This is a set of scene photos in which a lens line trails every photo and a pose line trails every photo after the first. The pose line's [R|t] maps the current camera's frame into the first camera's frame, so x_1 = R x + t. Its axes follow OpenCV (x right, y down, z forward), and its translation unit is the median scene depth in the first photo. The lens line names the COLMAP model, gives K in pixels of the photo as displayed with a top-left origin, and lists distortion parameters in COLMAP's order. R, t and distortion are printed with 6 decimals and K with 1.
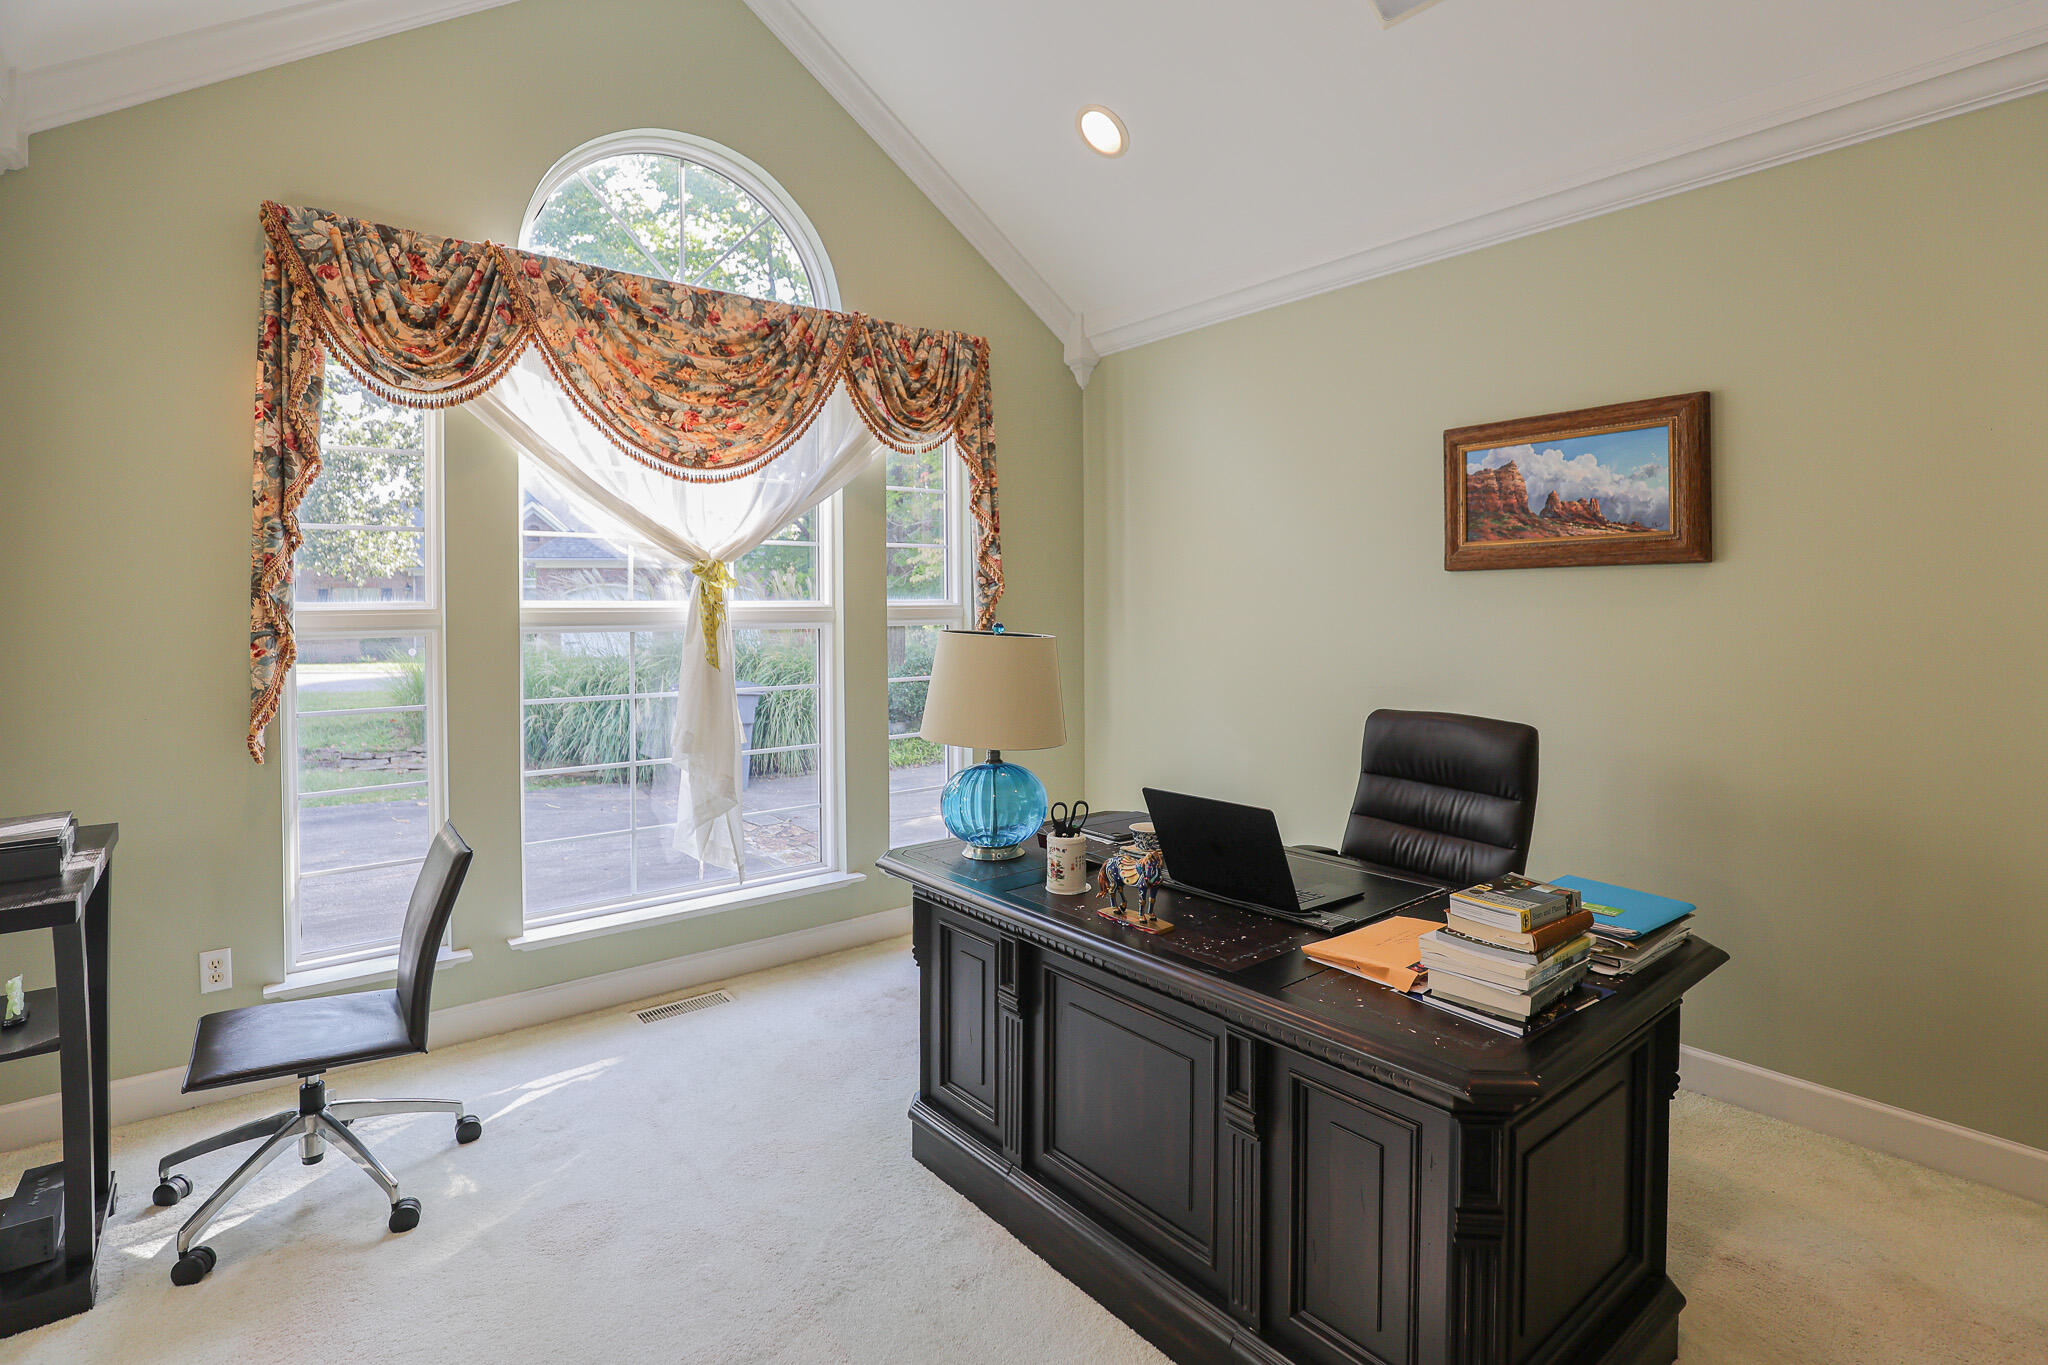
lens RADIAL K [[983.5, 0, 1022.0], [0, 983.5, 625.7], [0, 0, 1]] dist [-0.023049, 0.000576]
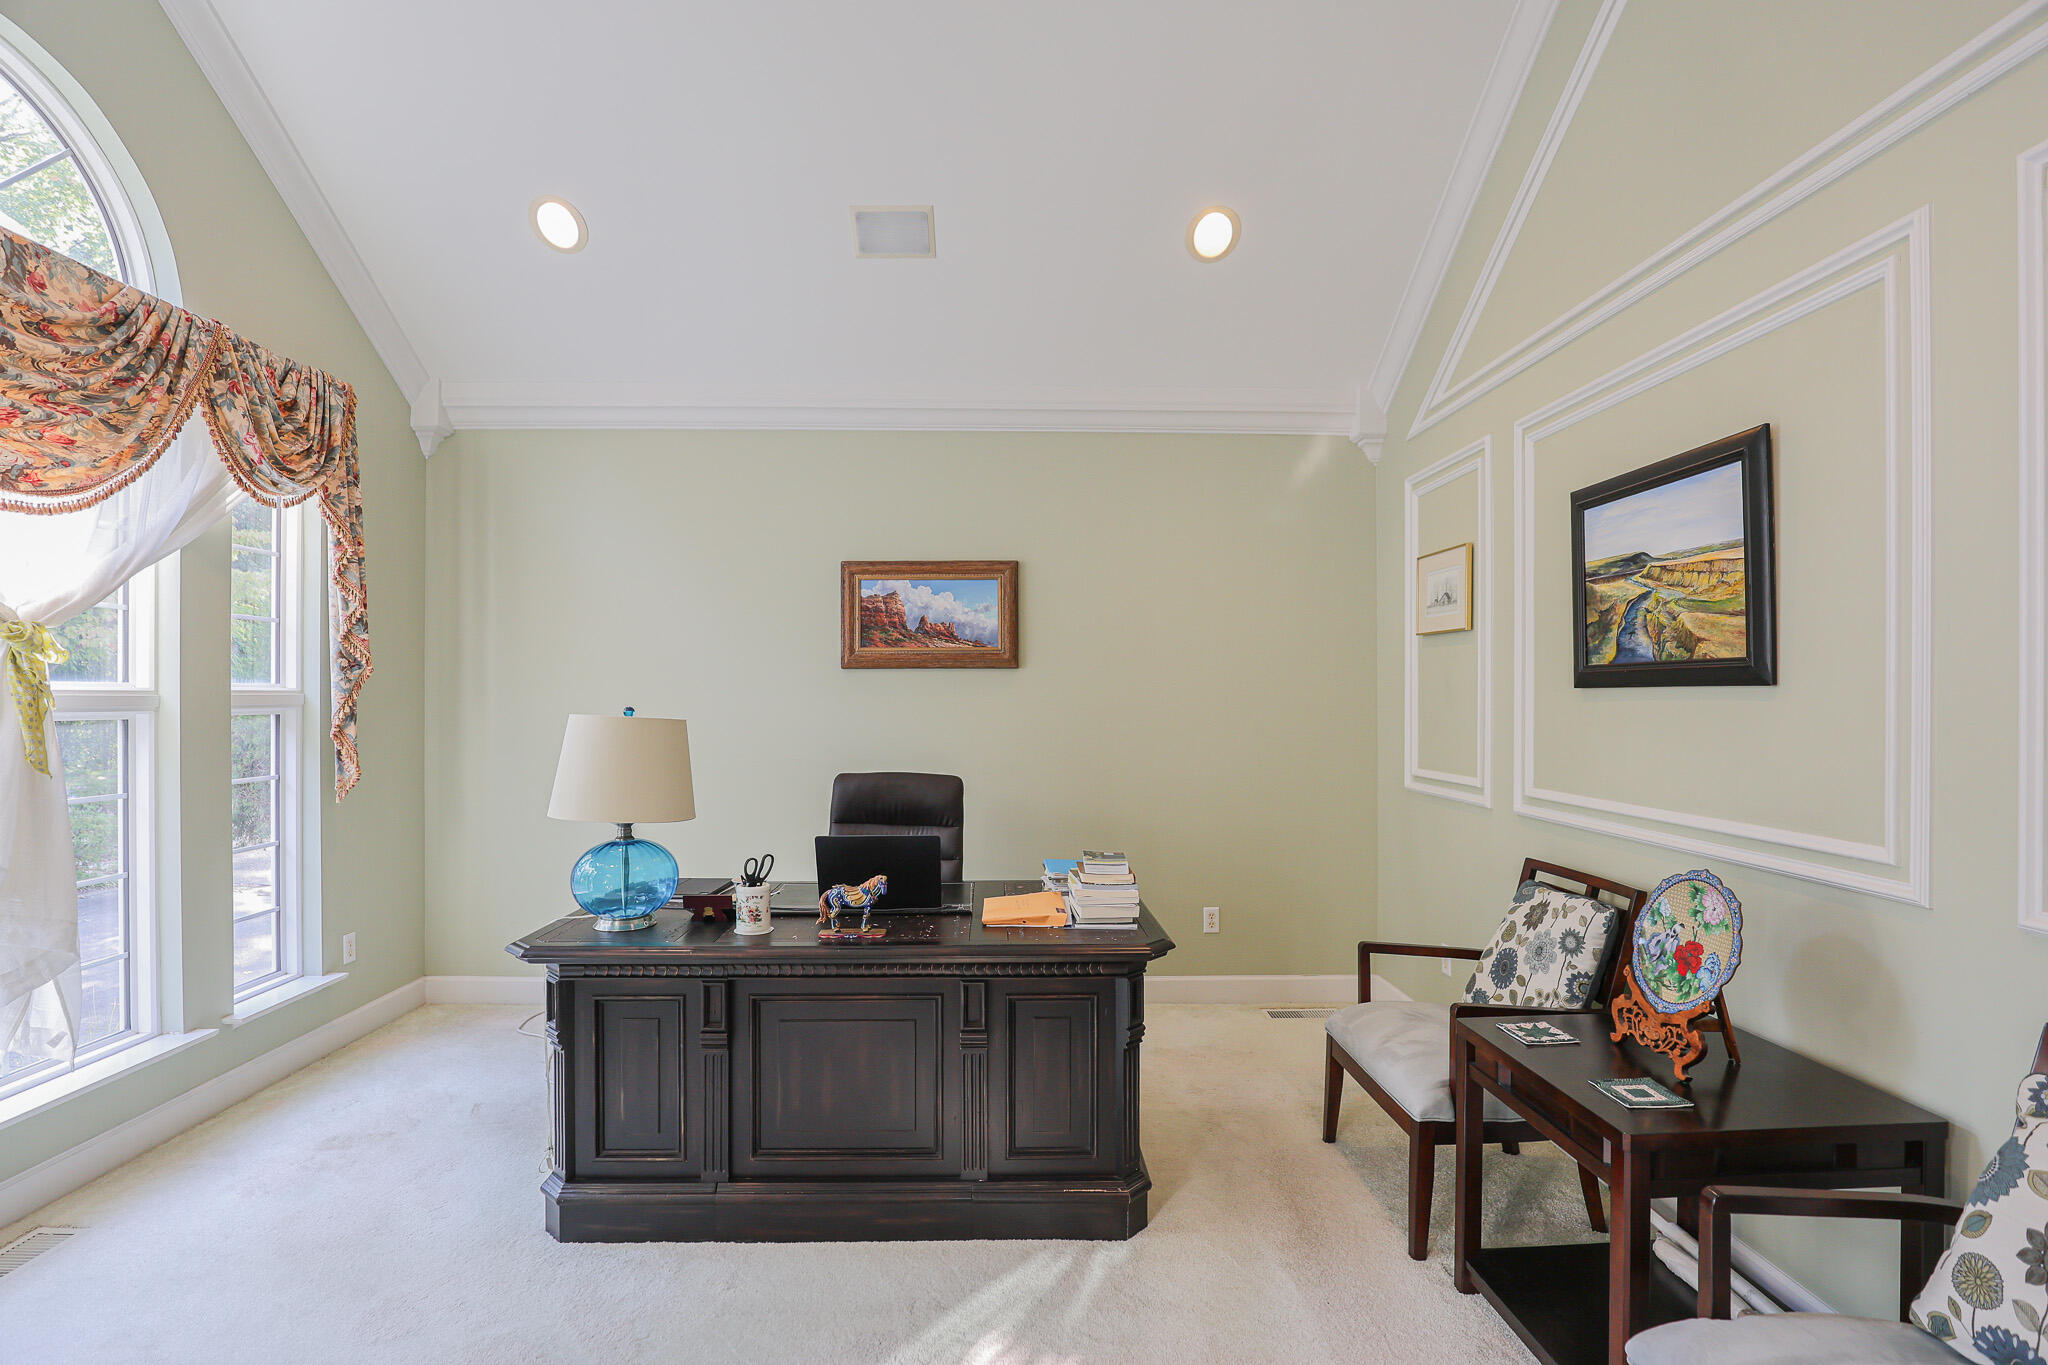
lens RADIAL K [[940.7, 0, 1013.8], [0, 940.7, 706.2], [0, 0, 1]] dist [-0.000944, 0.000897]
pose [[0.639140, -0.000341, 0.769091, -0.372468], [0.010218, 0.999915, -0.008049, 0.006605], [-0.769023, 0.013003, 0.639089, 0.018719]]
